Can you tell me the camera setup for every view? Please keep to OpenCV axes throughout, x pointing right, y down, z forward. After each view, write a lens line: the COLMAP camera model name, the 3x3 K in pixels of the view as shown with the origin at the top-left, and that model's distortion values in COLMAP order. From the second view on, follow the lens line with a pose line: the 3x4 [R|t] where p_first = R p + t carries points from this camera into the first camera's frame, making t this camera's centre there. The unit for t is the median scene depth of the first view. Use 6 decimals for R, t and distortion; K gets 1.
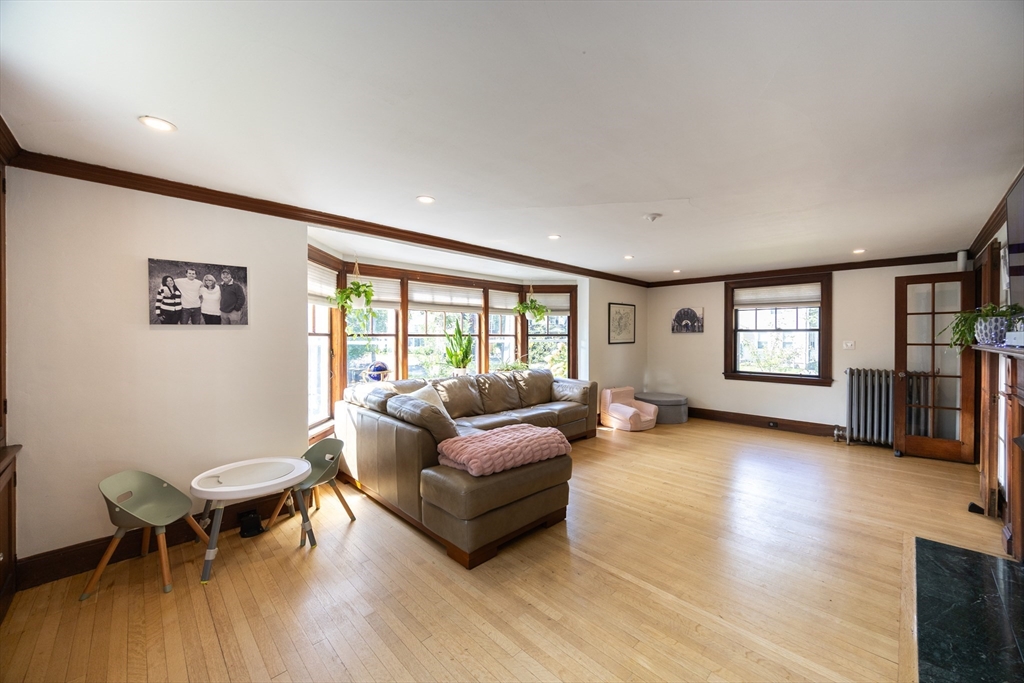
lens RADIAL K [[391.0, 0, 513.0], [0, 391.0, 333.8], [0, 0, 1]] dist [-0.000162, 0.000047]
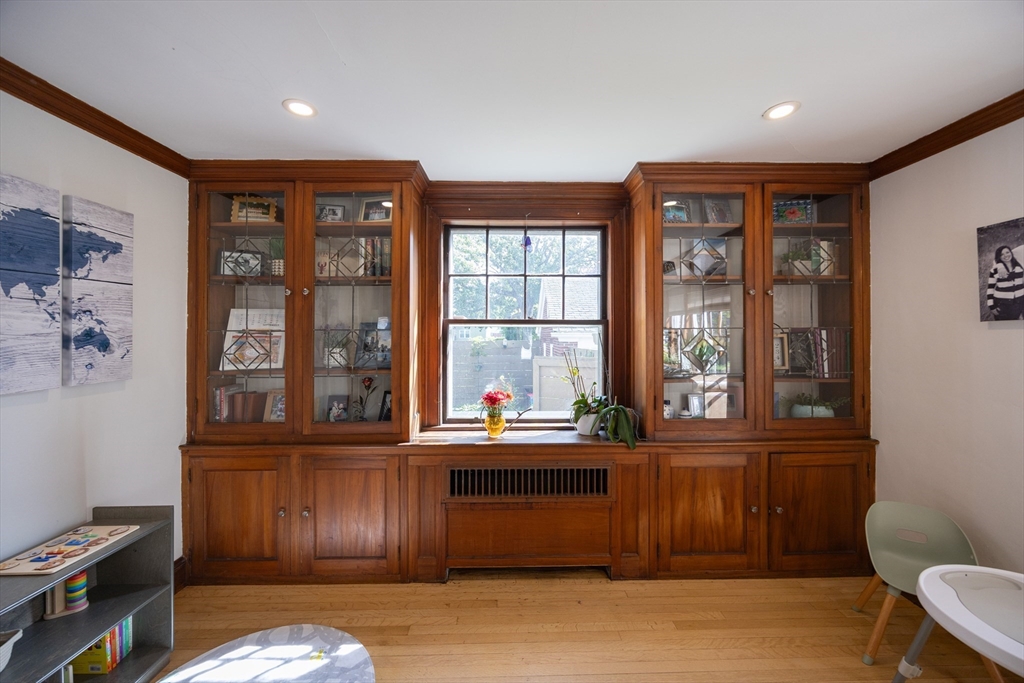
lens RADIAL K [[391.0, 0, 517.4], [0, 391.0, 338.2], [0, 0, 1]] dist [-0.000162, 0.000047]
pose [[-0.688889, -0.007260, -0.724830, 0.151353], [-0.017480, 0.999825, 0.006599, 0.015710], [0.724656, 0.017215, -0.688896, 0.871216]]
